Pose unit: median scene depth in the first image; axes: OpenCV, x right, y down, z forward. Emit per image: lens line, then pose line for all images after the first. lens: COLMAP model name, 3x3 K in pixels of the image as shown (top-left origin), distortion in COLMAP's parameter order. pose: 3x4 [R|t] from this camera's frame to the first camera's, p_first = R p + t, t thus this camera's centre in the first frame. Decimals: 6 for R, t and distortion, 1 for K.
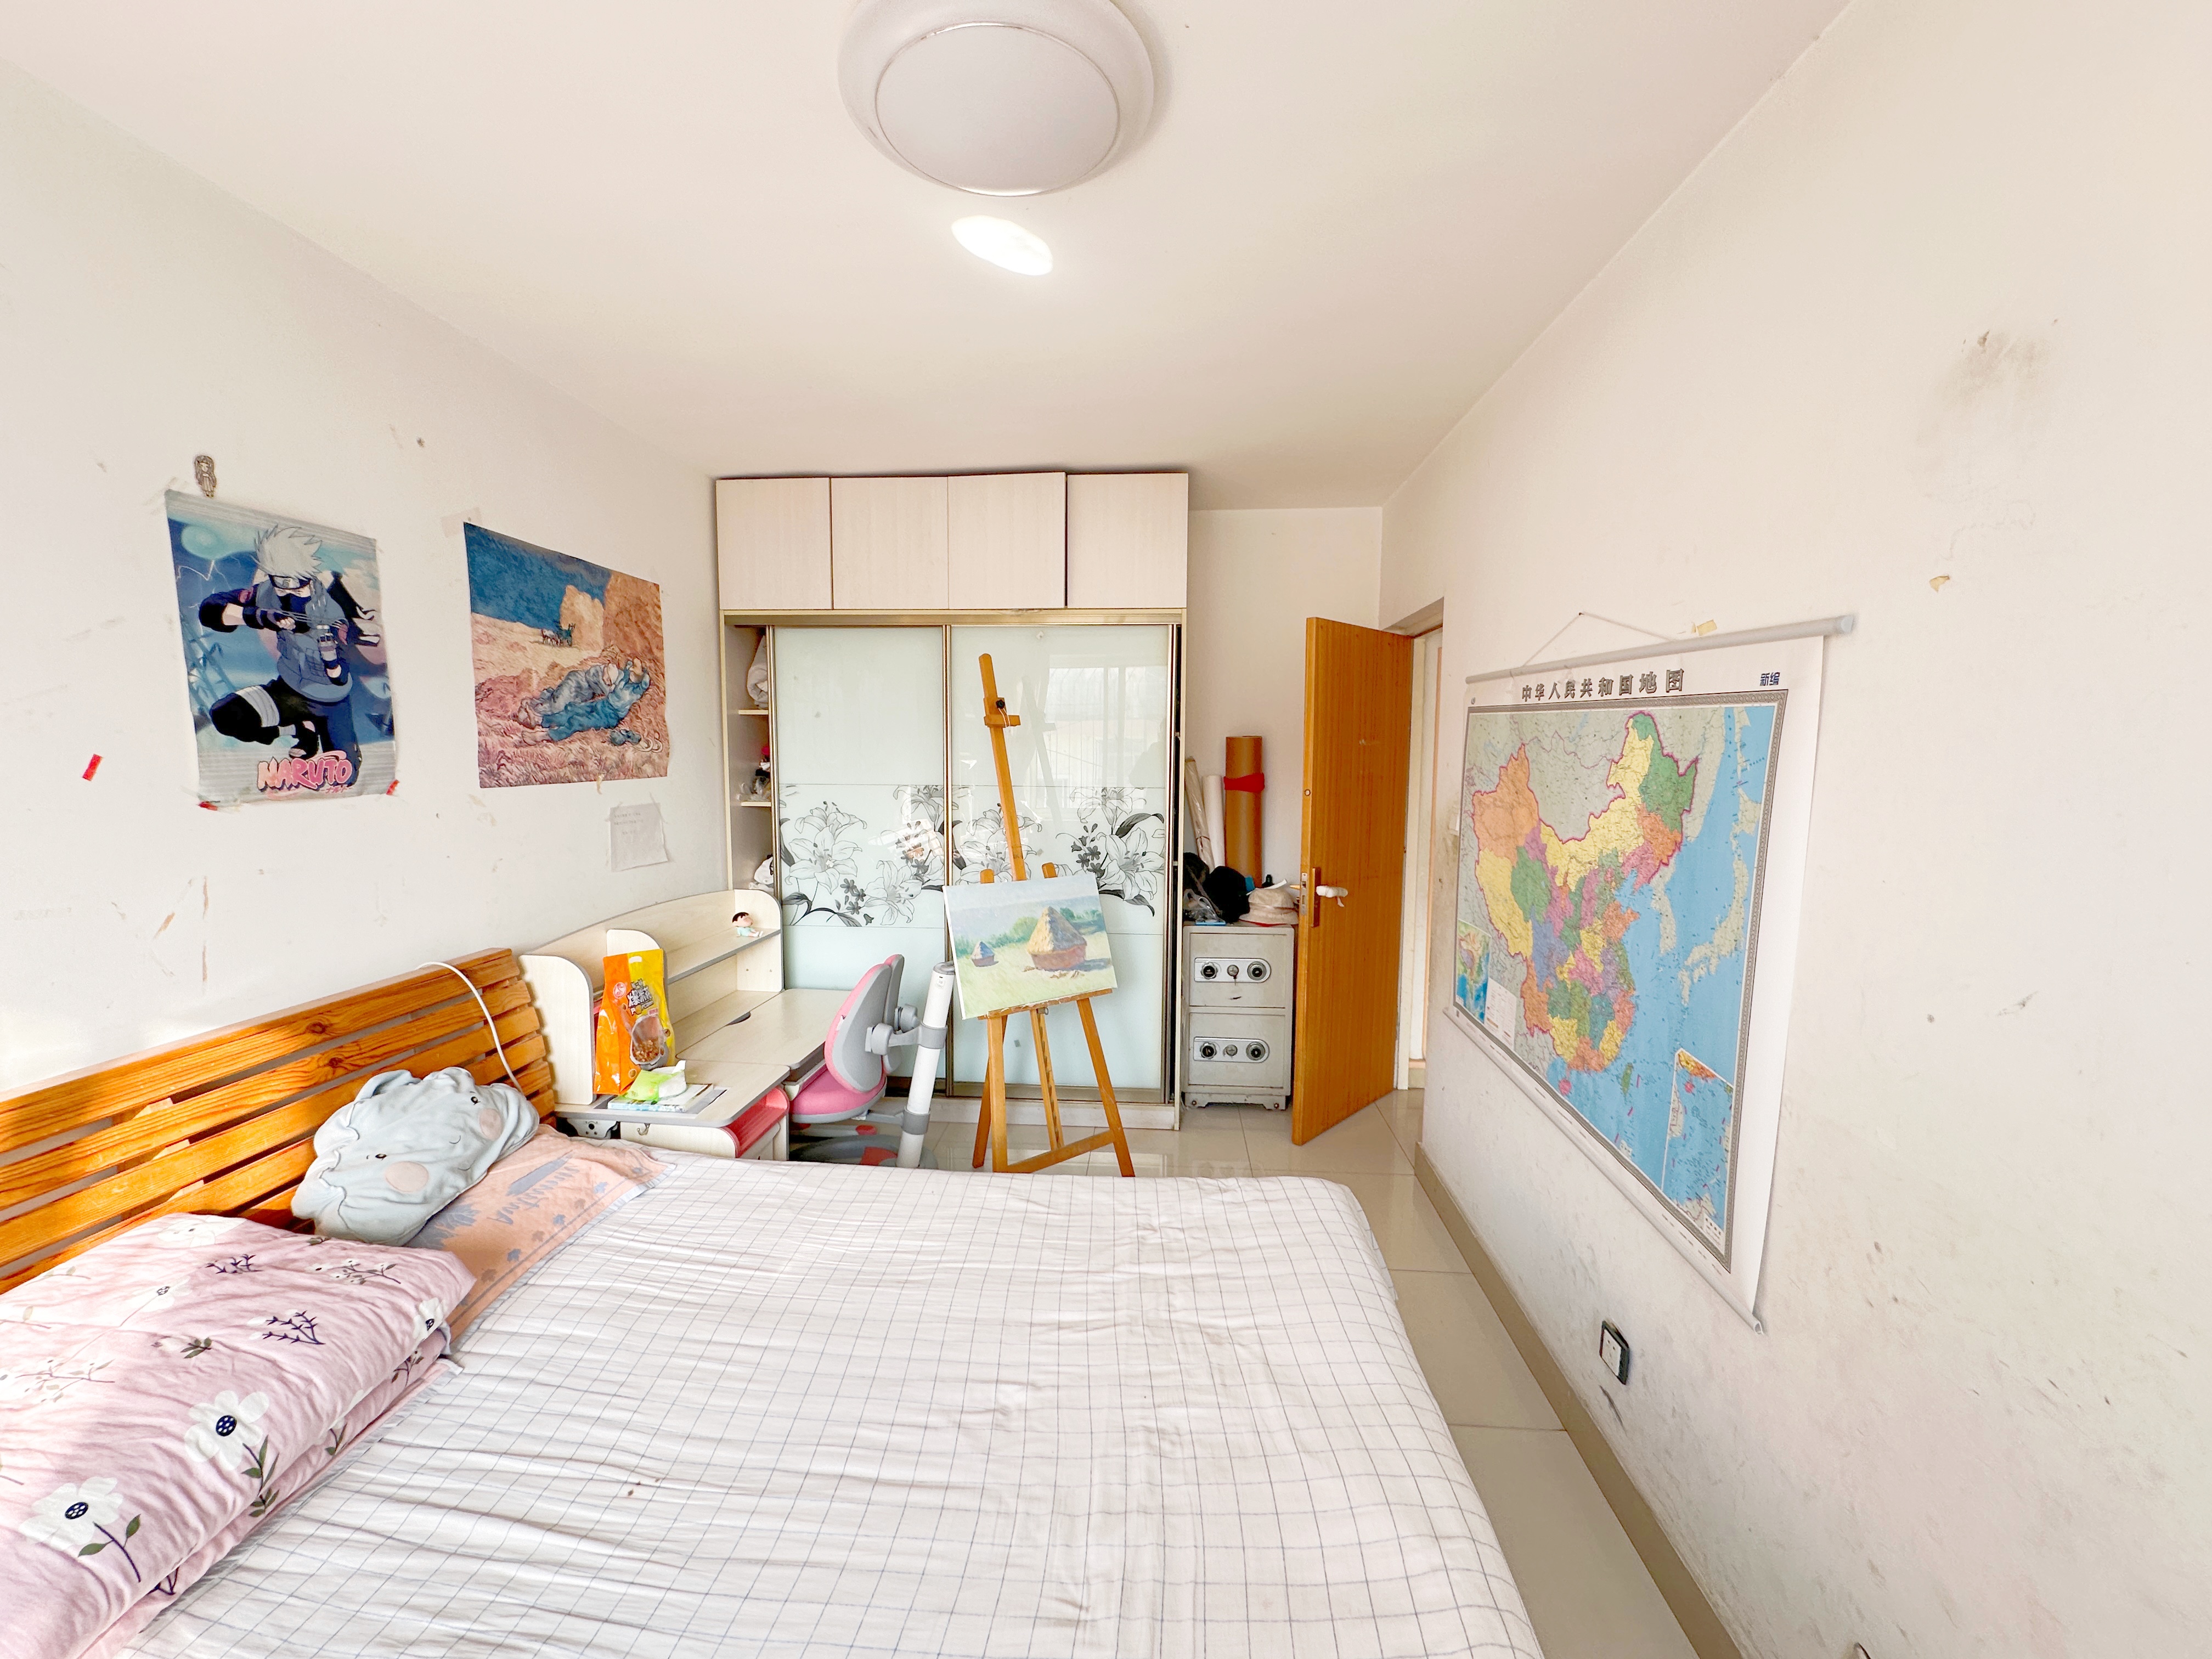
lens RADIAL K [[898.8, 0, 1100.4], [0, 898.8, 832.9], [0, 0, 1]] dist [0.000074, -0.000003]
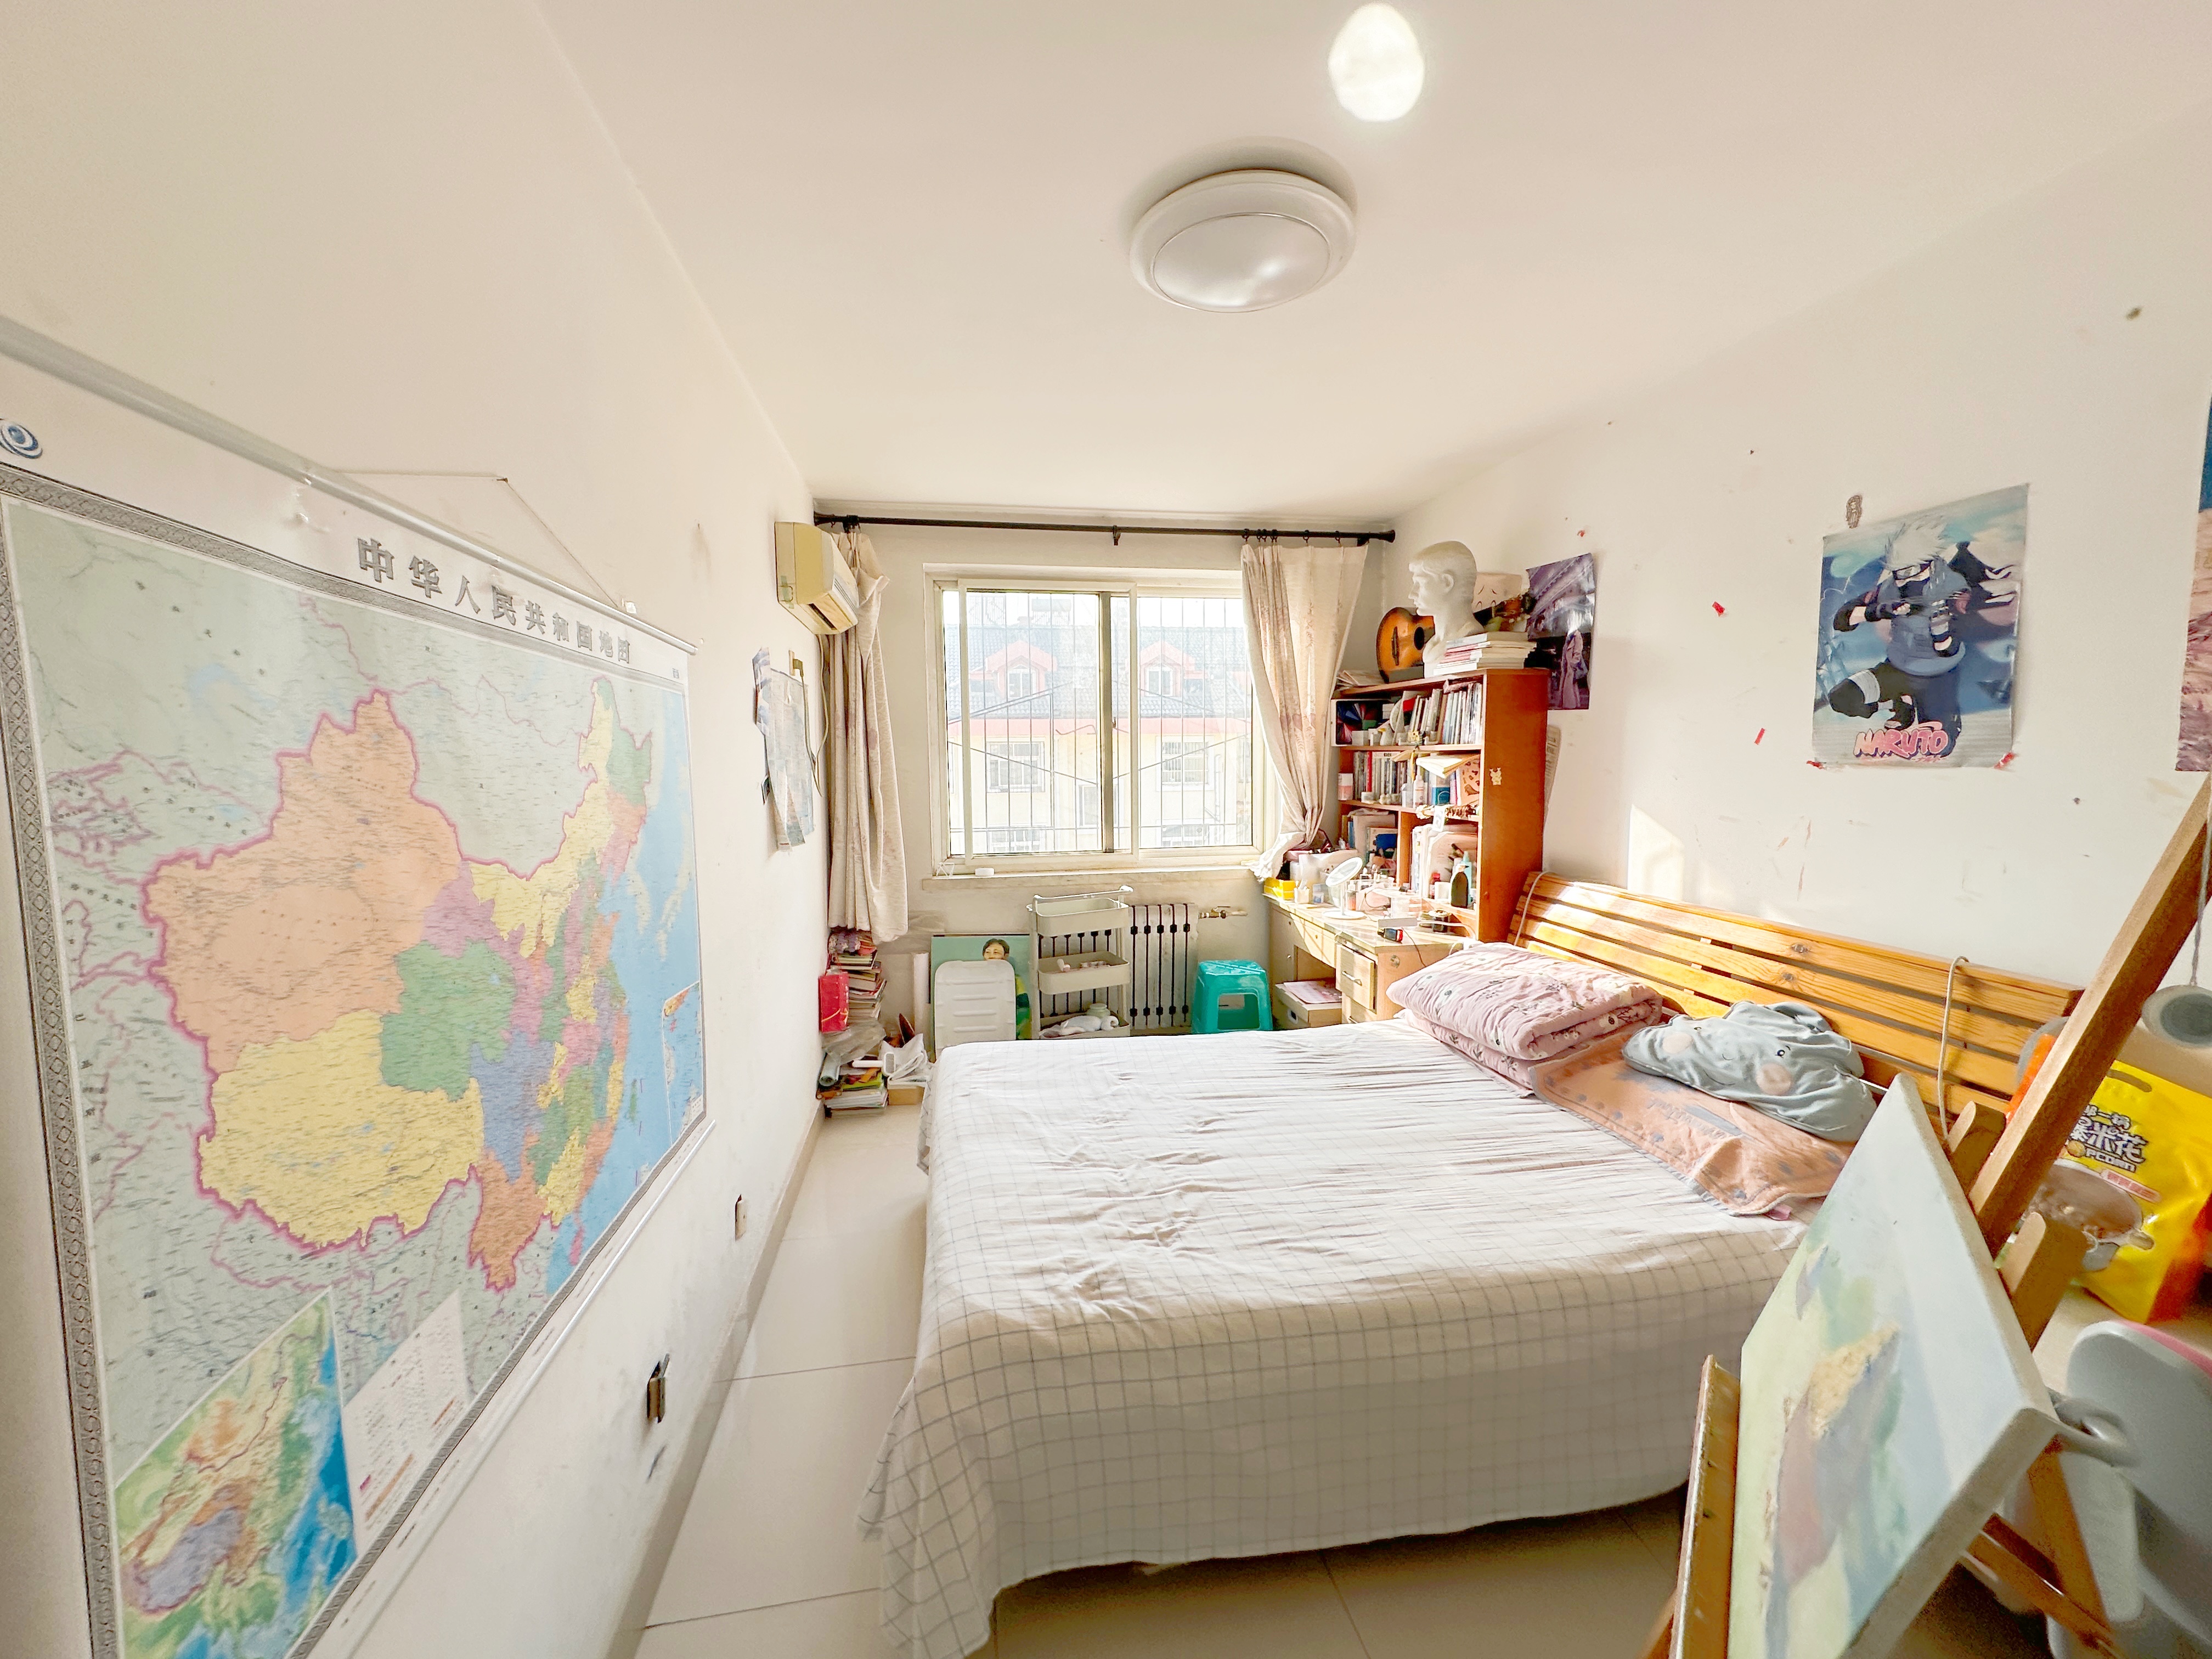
lens RADIAL K [[898.8, 0, 1103.1], [0, 898.8, 830.5], [0, 0, 1]] dist [0.000074, -0.000003]
pose [[-0.972668, 0.027020, -0.230622, 0.335394], [-0.015916, 0.983112, 0.182309, -0.149174], [0.231654, 0.180997, -0.955812, 1.882465]]
